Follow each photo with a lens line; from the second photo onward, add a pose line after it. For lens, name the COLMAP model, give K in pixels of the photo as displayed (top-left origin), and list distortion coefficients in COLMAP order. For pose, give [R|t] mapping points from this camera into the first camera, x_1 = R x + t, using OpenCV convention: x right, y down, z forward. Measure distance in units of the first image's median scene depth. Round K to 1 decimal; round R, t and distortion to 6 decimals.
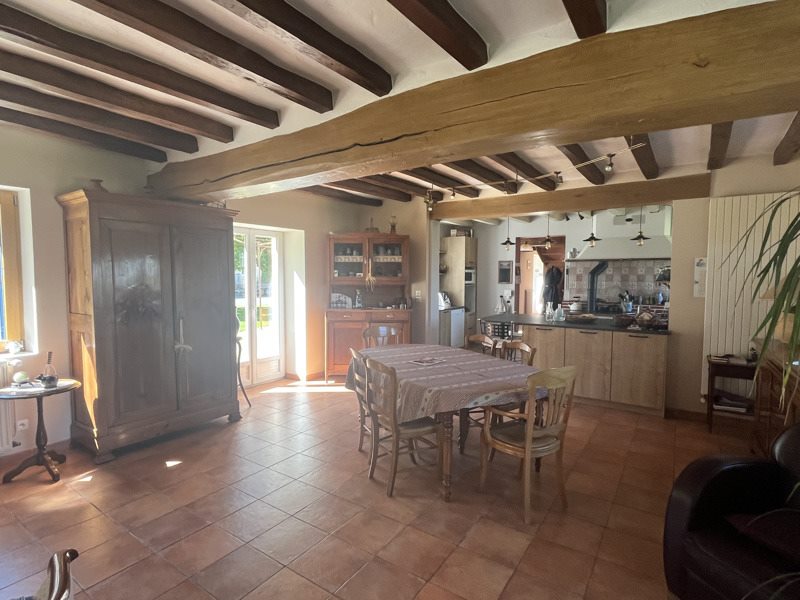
lens RADIAL K [[414.0, 0, 401.3], [0, 414.0, 303.5], [0, 0, 1]] dist [0.009949, 0.000679]
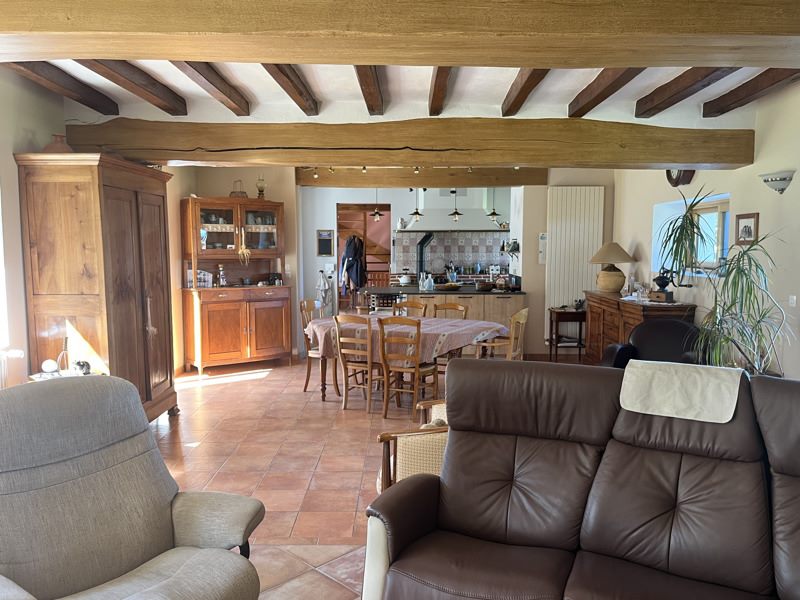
lens RADIAL K [[633.4, 0, 400.9], [0, 633.4, 300.3], [0, 0, 1]] dist [0.057047, -0.004897]
pose [[0.828847, -0.051012, 0.557145, -0.538501], [0.041387, 0.998697, 0.029871, 0.015898], [-0.557943, -0.001700, 0.829878, -0.277185]]
